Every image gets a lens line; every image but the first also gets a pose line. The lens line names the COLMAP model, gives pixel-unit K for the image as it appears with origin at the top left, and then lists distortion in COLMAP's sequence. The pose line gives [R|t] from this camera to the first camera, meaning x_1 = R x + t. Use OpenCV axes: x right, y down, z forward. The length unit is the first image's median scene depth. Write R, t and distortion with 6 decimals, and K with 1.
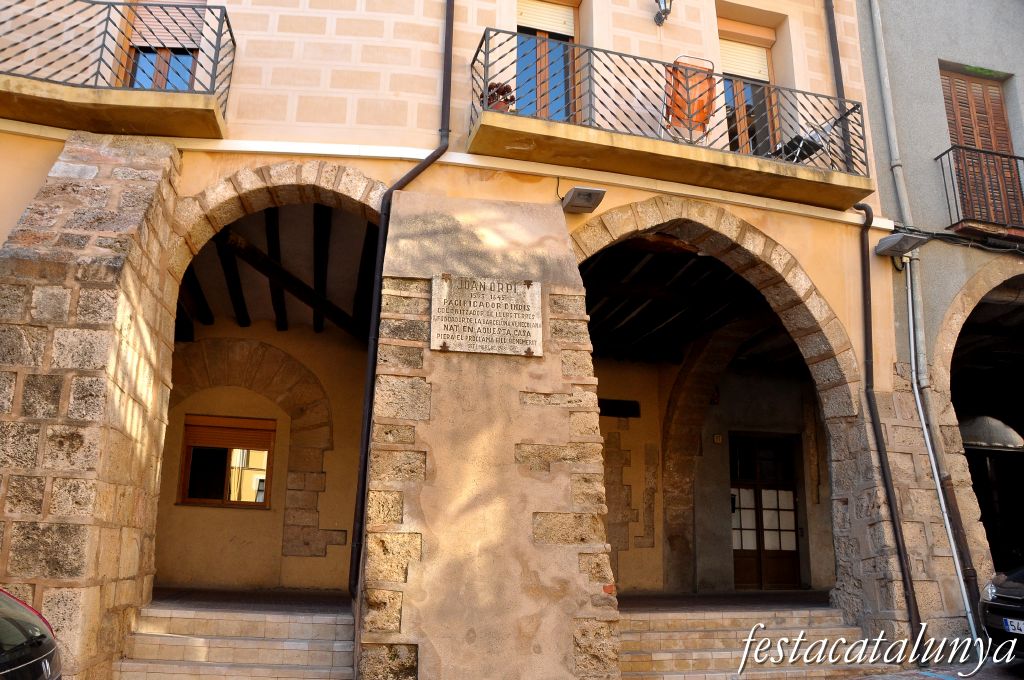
lens RADIAL K [[790.3, 0, 506.9], [0, 790.3, 355.2], [0, 0, 1]] dist [-0.165344, 0.141355]
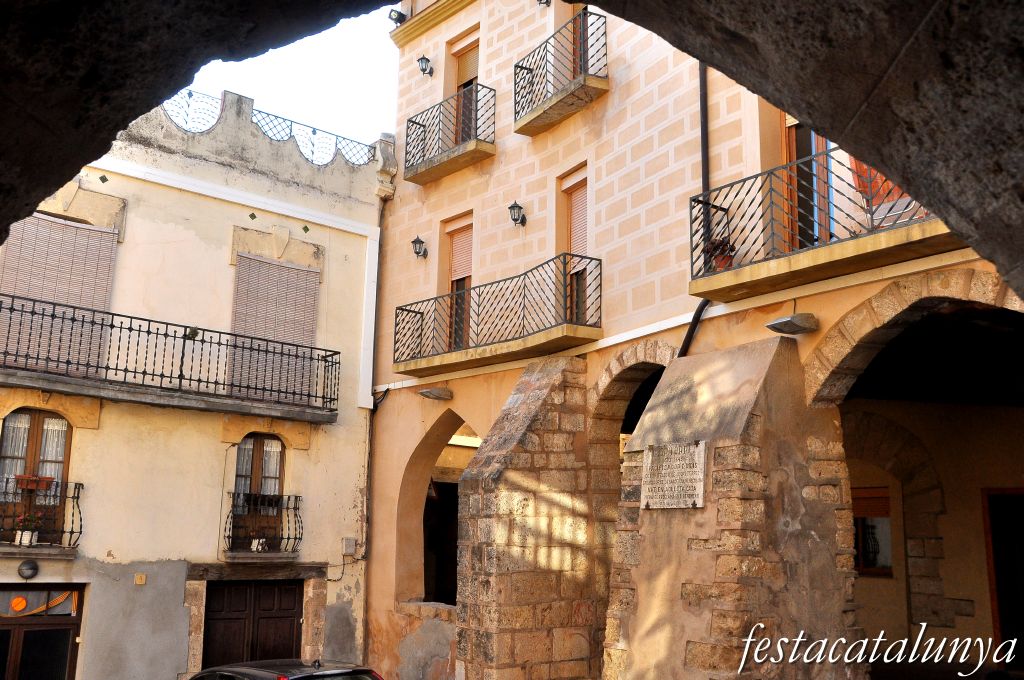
lens RADIAL K [[938.3, 0, 512.0], [0, 938.3, 340.0], [0, 0, 1]] dist [-0.061701, 0.008995]
pose [[0.393493, -0.195693, -0.898258, 1.256263], [0.222812, 0.968251, -0.113336, -0.148203], [0.891918, -0.155546, 0.424603, 0.176852]]
